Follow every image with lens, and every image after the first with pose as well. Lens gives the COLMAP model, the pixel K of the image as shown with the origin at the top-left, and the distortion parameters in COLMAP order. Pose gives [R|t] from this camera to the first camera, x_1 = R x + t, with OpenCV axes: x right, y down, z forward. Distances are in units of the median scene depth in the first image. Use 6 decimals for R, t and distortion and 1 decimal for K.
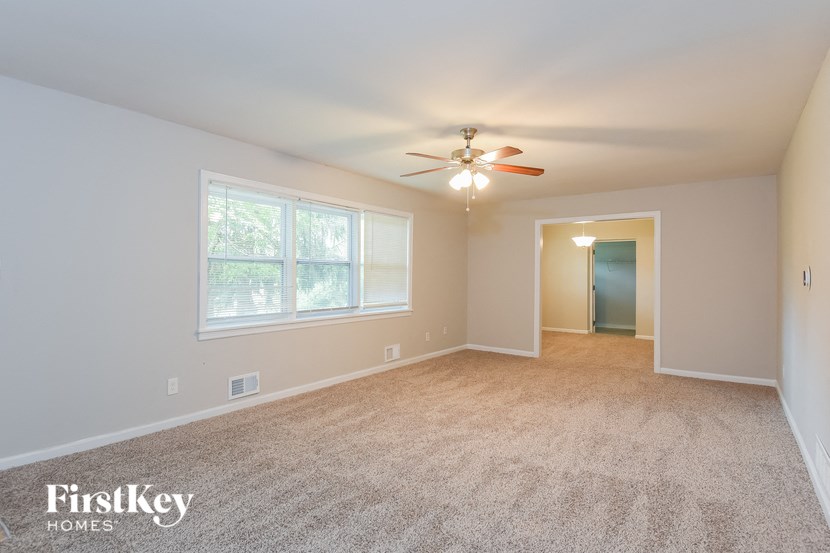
lens RADIAL K [[426.2, 0, 413.3], [0, 426.2, 271.6], [0, 0, 1]] dist [0.019327, 0.000231]
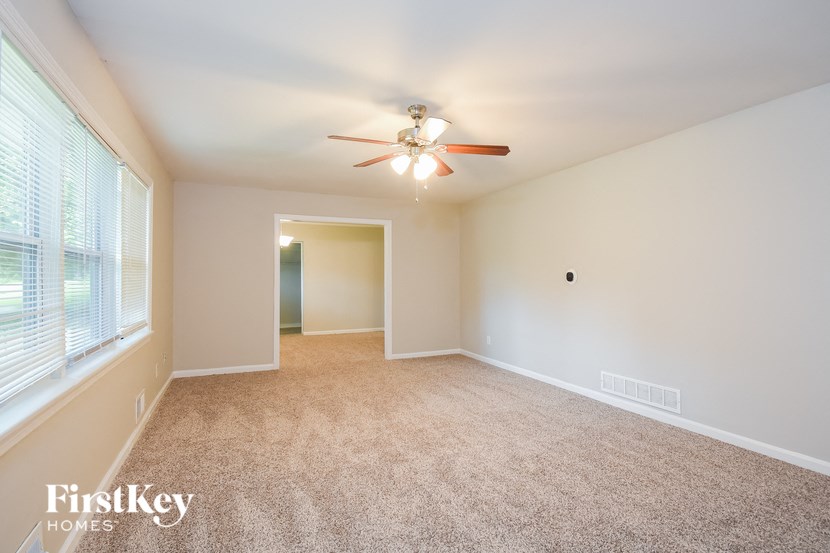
lens RADIAL K [[426.2, 0, 413.3], [0, 426.2, 271.6], [0, 0, 1]] dist [0.019327, 0.000231]
pose [[0.488606, 0.005343, 0.872488, -0.533962], [-0.005279, 0.999981, -0.003167, 0.001441], [-0.872488, -0.003058, 0.488625, 0.501717]]
